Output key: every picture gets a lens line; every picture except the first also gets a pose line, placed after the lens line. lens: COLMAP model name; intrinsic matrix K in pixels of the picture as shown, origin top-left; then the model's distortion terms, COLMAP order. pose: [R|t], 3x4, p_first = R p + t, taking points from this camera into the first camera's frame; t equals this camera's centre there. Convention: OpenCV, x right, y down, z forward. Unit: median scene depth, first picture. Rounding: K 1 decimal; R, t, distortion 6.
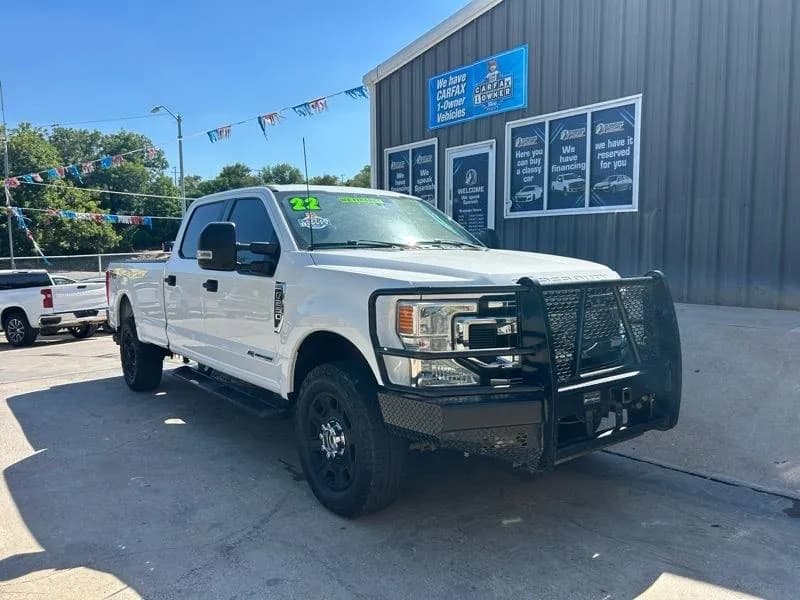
lens RADIAL K [[629.9, 0, 404.2], [0, 629.9, 309.0], [0, 0, 1]] dist [0.022220, -0.025710]
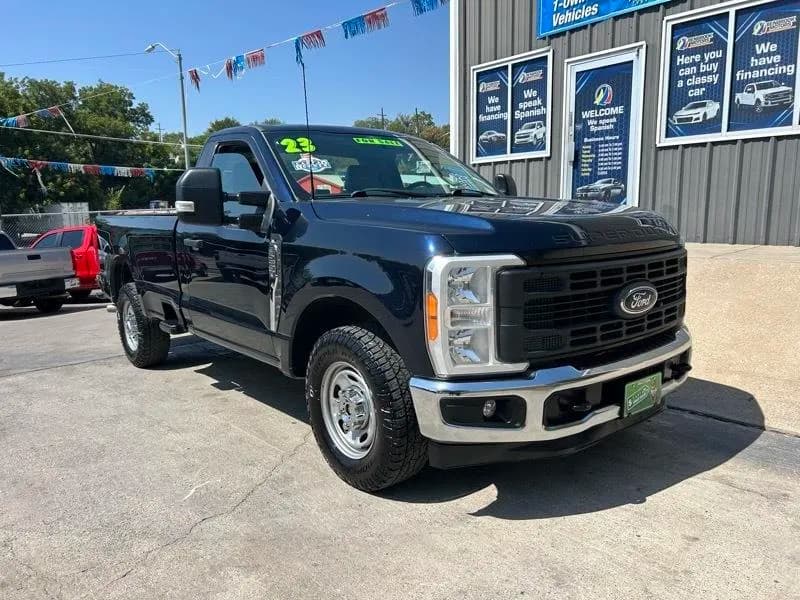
lens RADIAL K [[629.9, 0, 404.2], [0, 629.9, 309.0], [0, 0, 1]] dist [0.022220, -0.025710]
pose [[0.999703, -0.012372, 0.021014, -0.168567], [0.011032, 0.997970, 0.062720, 0.002501], [-0.021747, -0.062470, 0.997810, 0.225225]]
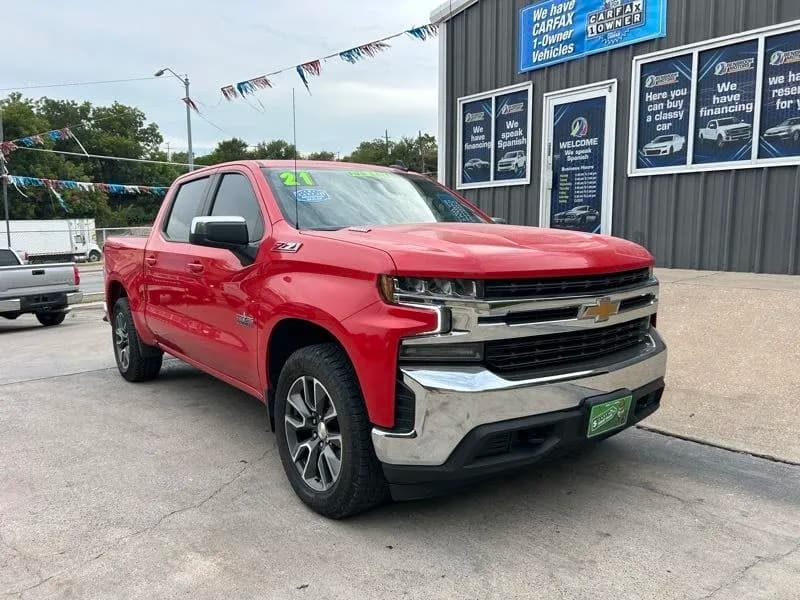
lens RADIAL K [[629.9, 0, 400.0], [0, 629.9, 300.0], [0, 0, 1]] dist [0.009517, -0.005608]
pose [[0.999949, 0.003347, 0.009538, -0.142239], [-0.003516, 0.999835, 0.017798, 0.001742], [-0.009477, -0.017830, 0.999796, 0.188641]]
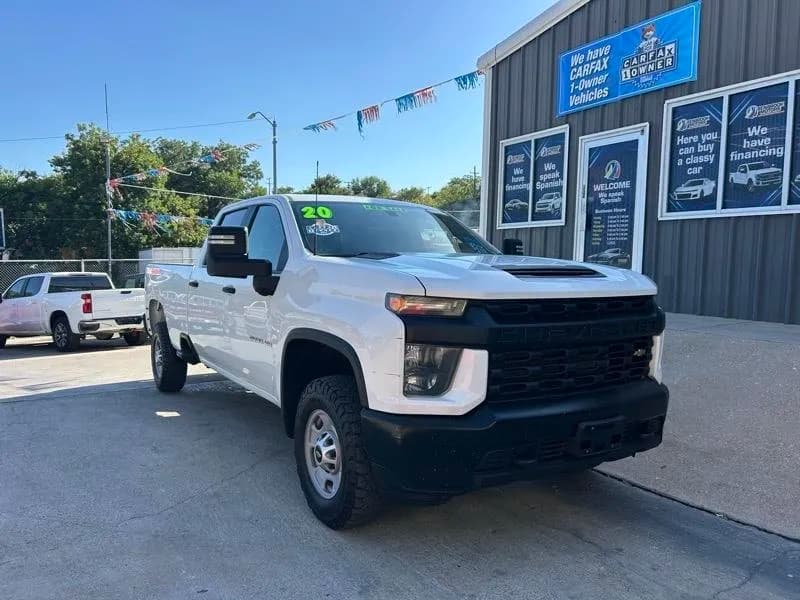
lens RADIAL K [[627.4, 0, 389.4], [0, 627.4, 303.8], [0, 0, 1]] dist [0.008094, -0.011421]
pose [[0.988050, 0.037469, -0.149511, -0.054464], [-0.041726, 0.998805, -0.025437, -0.003774], [0.148379, 0.031371, 0.988433, 0.168315]]
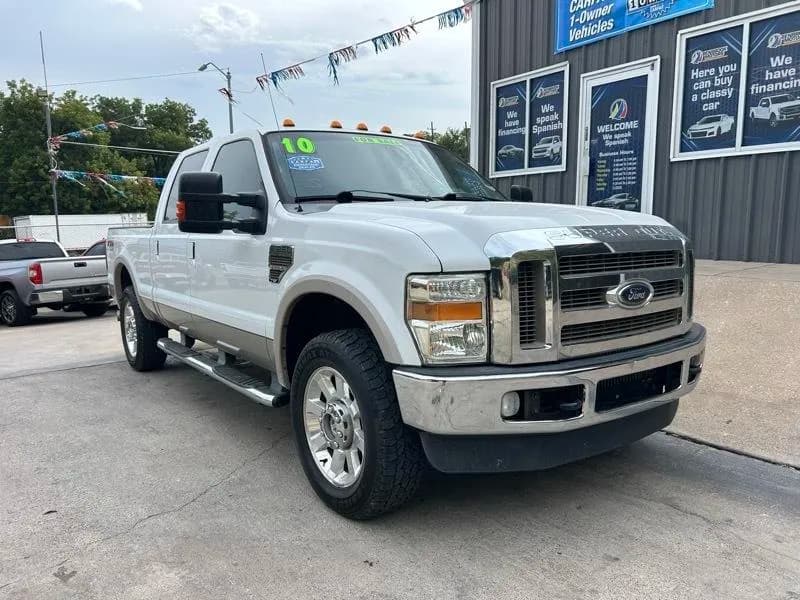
lens RADIAL K [[629.0, 0, 398.8], [0, 629.0, 305.2], [0, 0, 1]] dist [0.013315, -0.014010]
pose [[0.997742, 0.008787, -0.066589, -0.114484], [-0.006306, 0.999281, 0.037376, 0.002517], [0.066870, -0.036872, 0.997080, 0.219667]]
